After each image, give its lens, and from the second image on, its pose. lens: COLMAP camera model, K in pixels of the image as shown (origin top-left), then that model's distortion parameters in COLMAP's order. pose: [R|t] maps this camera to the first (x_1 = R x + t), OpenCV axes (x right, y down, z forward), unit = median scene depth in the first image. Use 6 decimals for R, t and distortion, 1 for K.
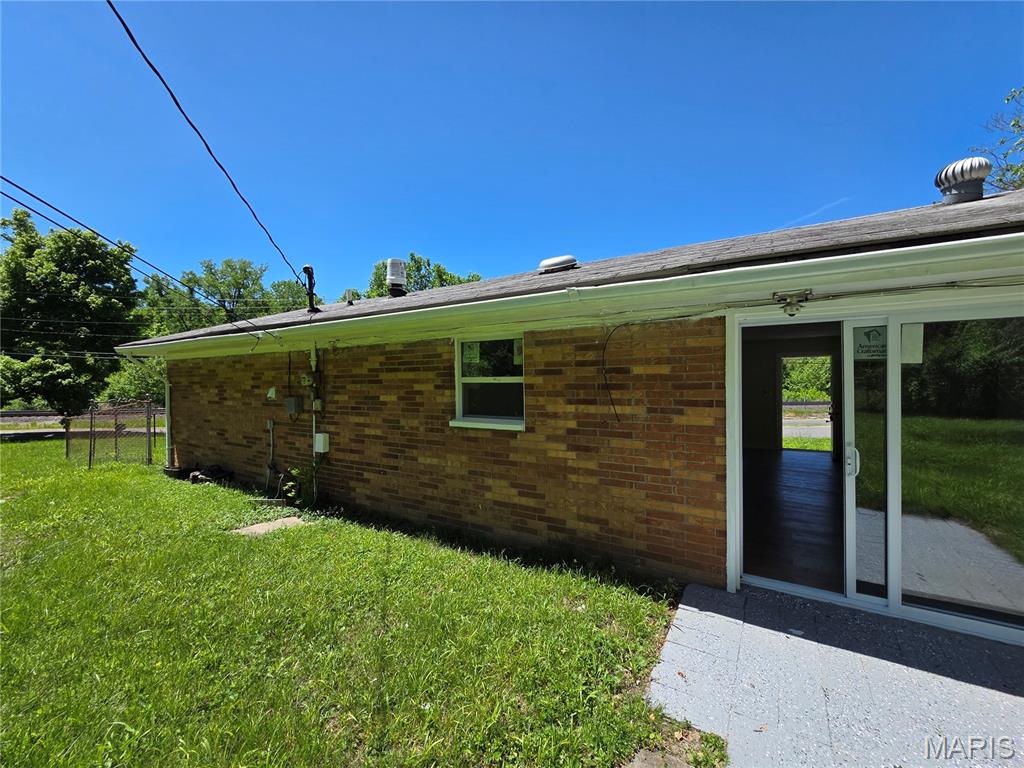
lens RADIAL K [[423.3, 0, 514.9], [0, 423.3, 382.8], [0, 0, 1]] dist [0.000317, -0.000155]
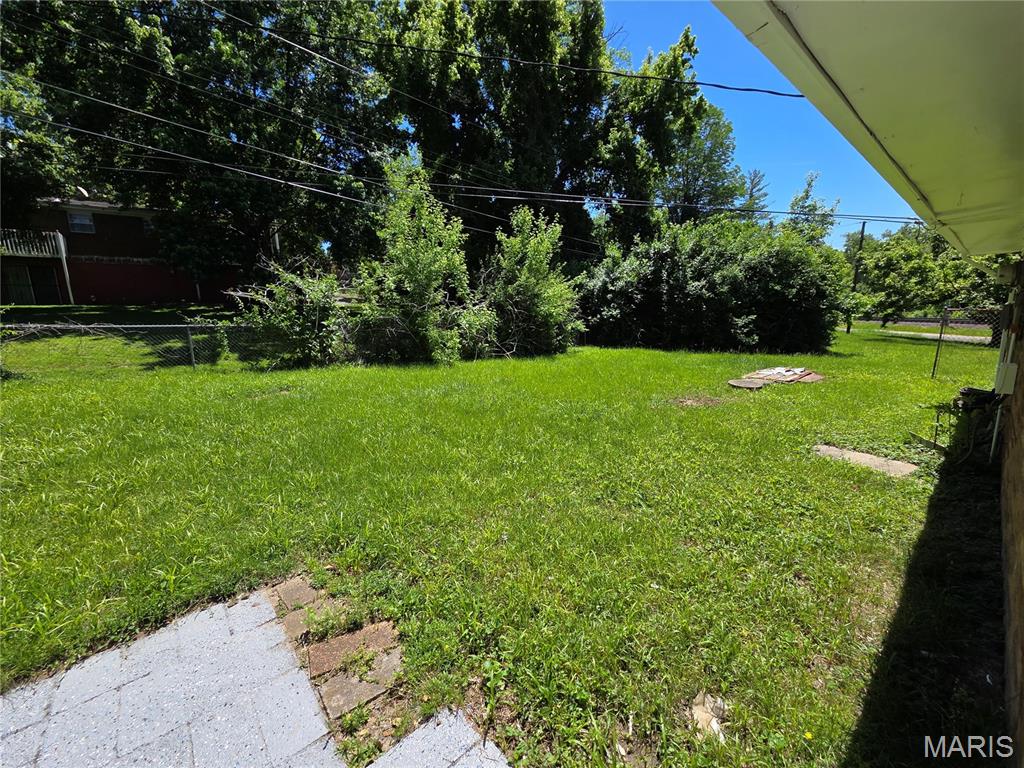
lens RADIAL K [[423.3, 0, 514.9], [0, 423.3, 382.8], [0, 0, 1]] dist [0.000317, -0.000155]
pose [[-0.283109, 0.176915, -0.942629, 0.531037], [0.027099, 0.983923, 0.176526, 0.032583], [0.958705, 0.024432, -0.283352, 0.778874]]
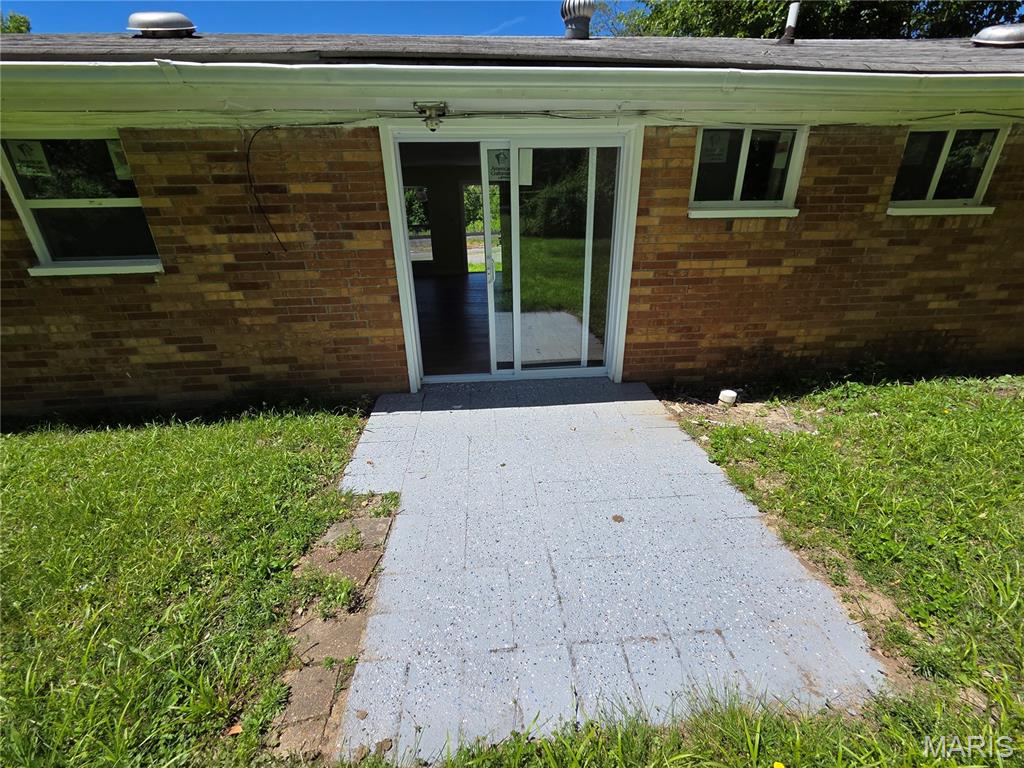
lens RADIAL K [[423.3, 0, 514.9], [0, 423.3, 382.8], [0, 0, 1]] dist [0.000317, -0.000155]
pose [[0.799875, -0.231967, 0.553526, 0.072430], [0.013195, 0.928861, 0.370193, 0.024883], [-0.600021, -0.288804, 0.746034, -0.052574]]
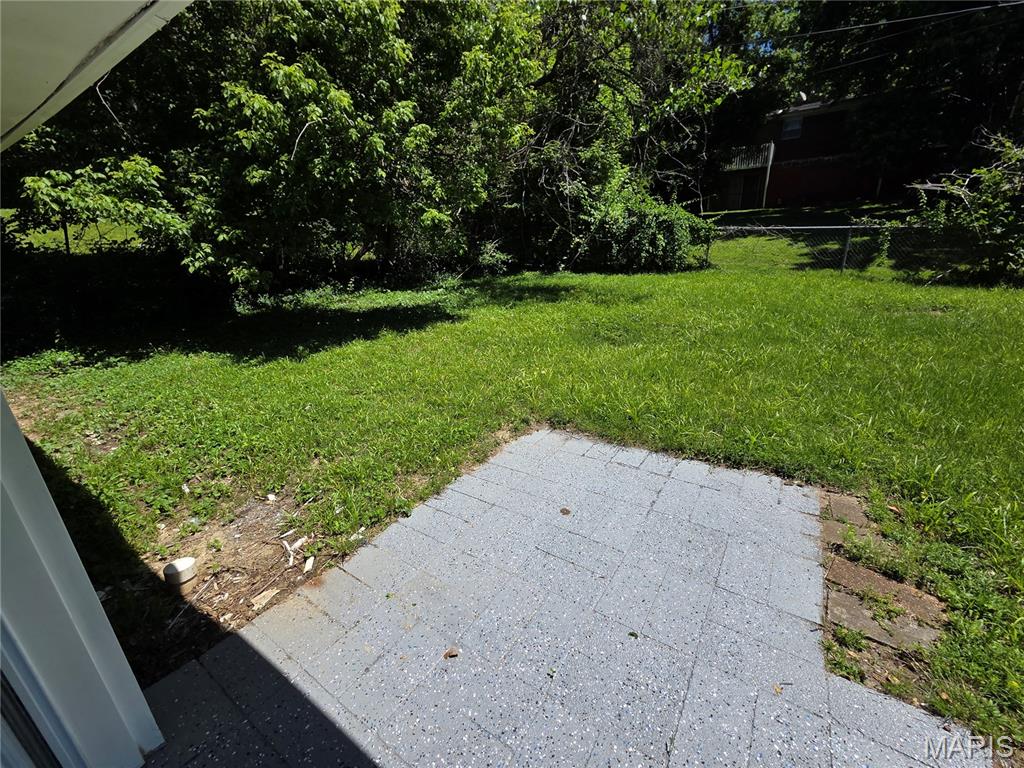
lens RADIAL K [[420.5, 0, 512.0], [0, 420.5, 384.0], [0, 0, 1]] dist [-0.000578, 0.000108]
pose [[-0.998268, 0.044535, 0.038448, 0.551244], [0.054801, 0.941647, 0.332111, 0.030979], [-0.021413, 0.333643, -0.942456, 0.837175]]
